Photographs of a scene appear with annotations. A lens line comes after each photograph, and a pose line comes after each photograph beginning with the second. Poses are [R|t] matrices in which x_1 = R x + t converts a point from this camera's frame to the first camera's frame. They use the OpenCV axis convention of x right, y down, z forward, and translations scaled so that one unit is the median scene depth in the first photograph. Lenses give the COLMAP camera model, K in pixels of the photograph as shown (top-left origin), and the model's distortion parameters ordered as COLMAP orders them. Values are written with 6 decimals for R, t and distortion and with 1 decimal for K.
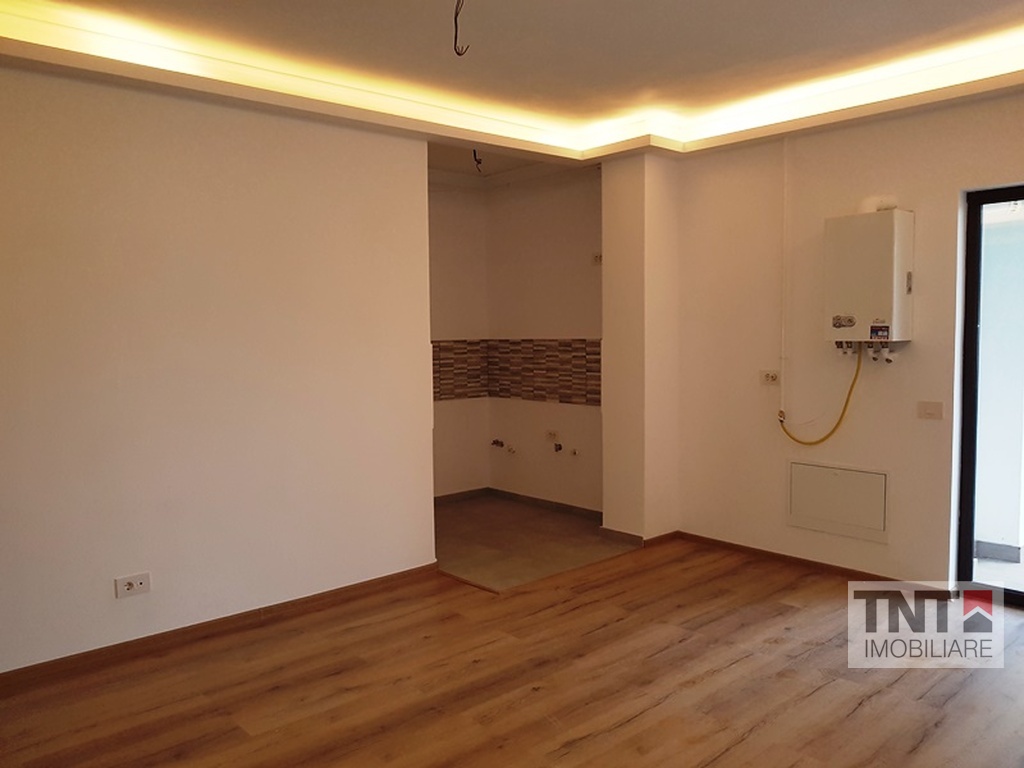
lens RADIAL K [[794.0, 0, 505.5], [0, 794.0, 381.9], [0, 0, 1]] dist [0.005927, -0.037085]
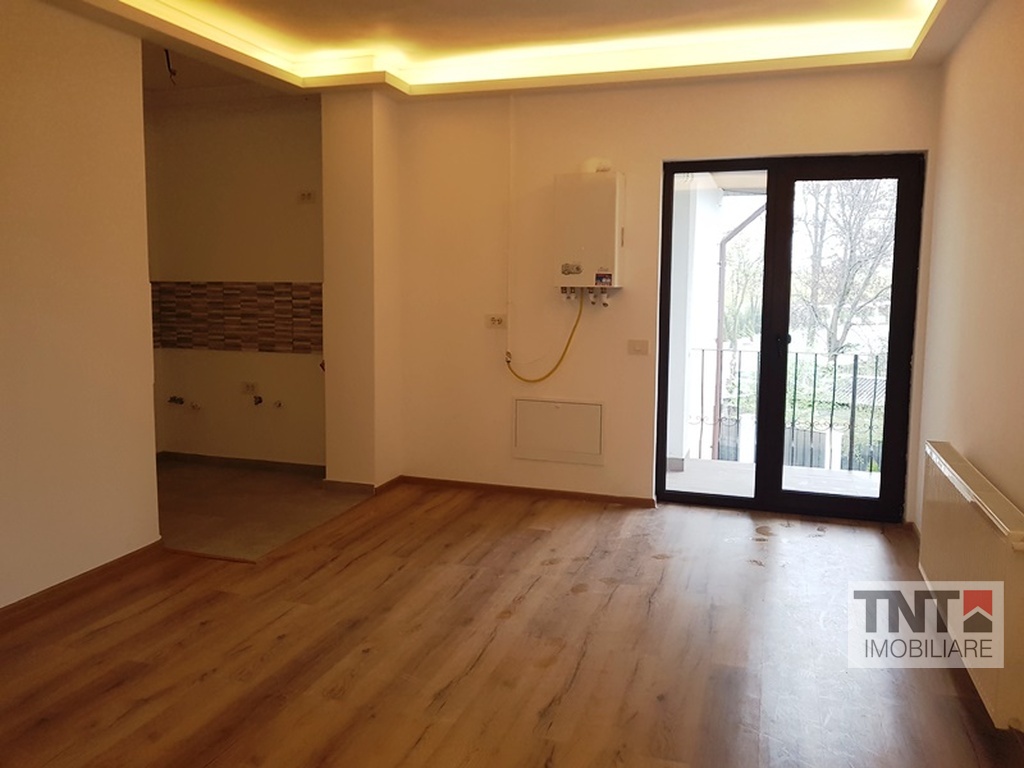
lens RADIAL K [[794.0, 0, 524.9], [0, 794.0, 356.2], [0, 0, 1]] dist [0.005927, -0.037085]
pose [[0.859450, -0.027695, 0.510468, -0.194358], [0.013025, 0.999394, 0.032292, 0.008329], [-0.511053, -0.021104, 0.859290, 0.077468]]
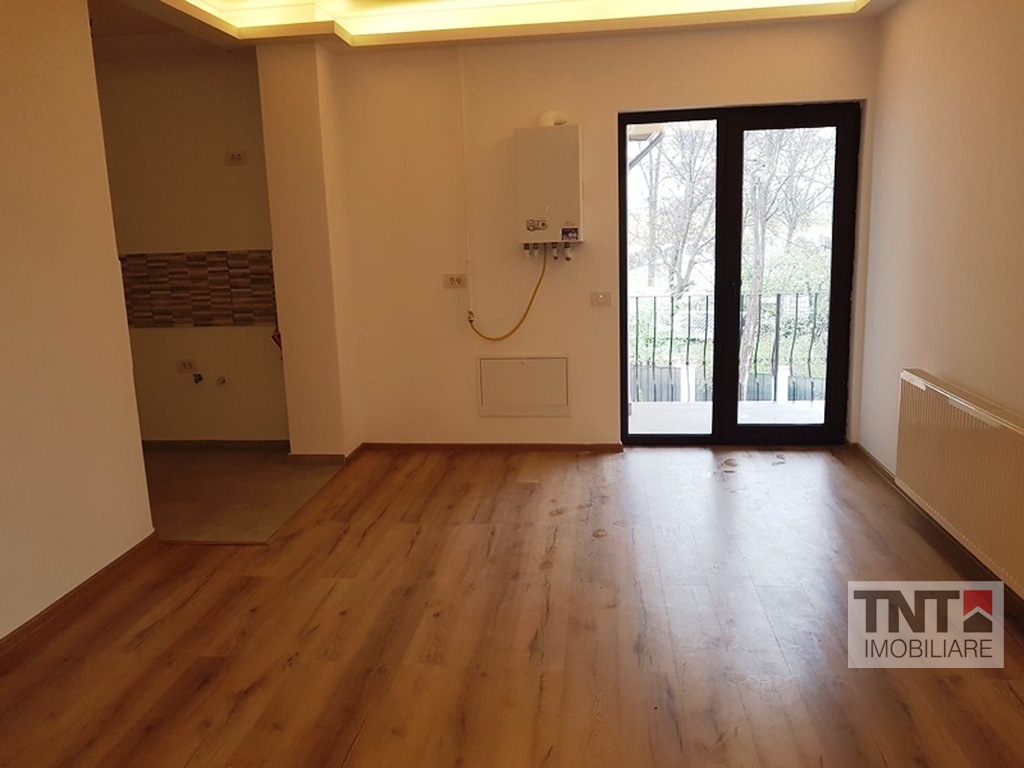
lens RADIAL K [[794.0, 0, 511.4], [0, 794.0, 377.1], [0, 0, 1]] dist [0.005927, -0.037085]
pose [[0.750190, -0.132826, 0.647744, -0.341859], [0.066758, 0.989825, 0.125657, -0.007226], [-0.657843, -0.051024, 0.751424, 0.172777]]
